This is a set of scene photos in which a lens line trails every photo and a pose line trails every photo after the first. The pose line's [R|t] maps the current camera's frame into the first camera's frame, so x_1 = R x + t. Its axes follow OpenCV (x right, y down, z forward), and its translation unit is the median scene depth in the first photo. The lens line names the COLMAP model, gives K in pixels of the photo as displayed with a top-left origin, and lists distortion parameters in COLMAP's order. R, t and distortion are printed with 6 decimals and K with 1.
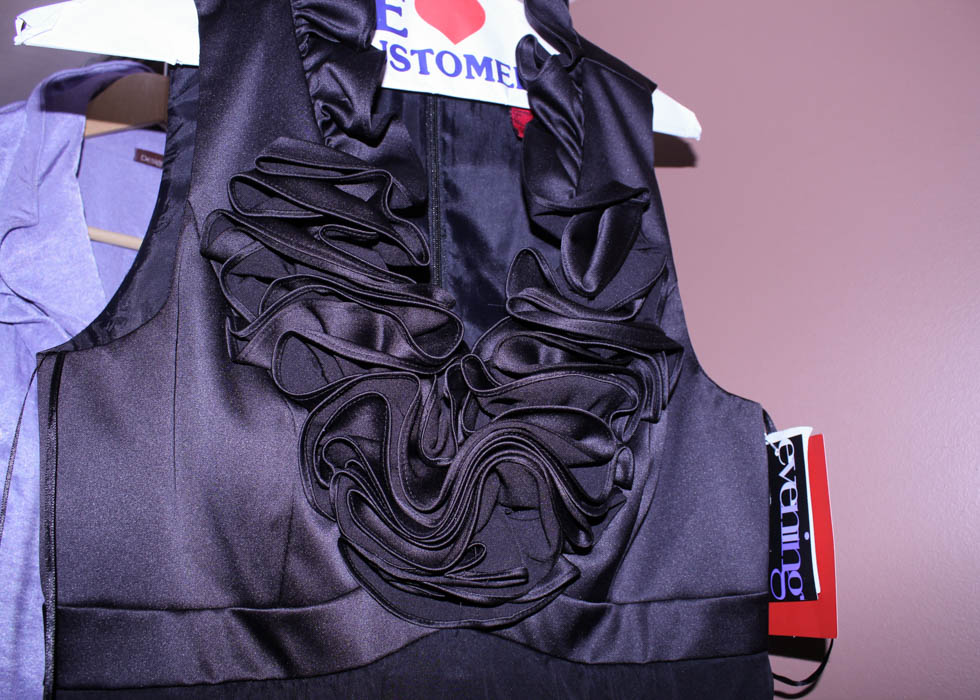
lens RADIAL K [[814.3, 0, 490.0], [0, 814.3, 350.0], [0, 0, 1]] dist [-0.147144, 0.096529]
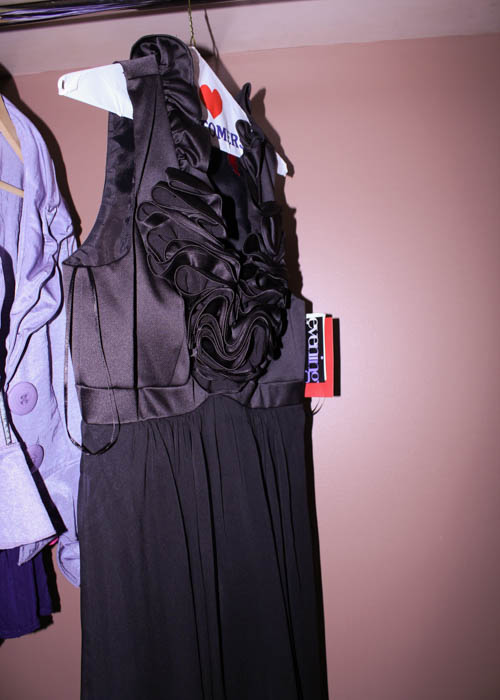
lens RADIAL K [[581.7, 0, 250.0], [0, 581.7, 350.0], [0, 0, 1]] dist [-0.147144, 0.096529]
pose [[0.839283, 0.013193, 0.543535, -0.772794], [-0.135882, 0.973071, 0.186198, -0.097305], [-0.526441, -0.230130, 0.818474, -0.367553]]
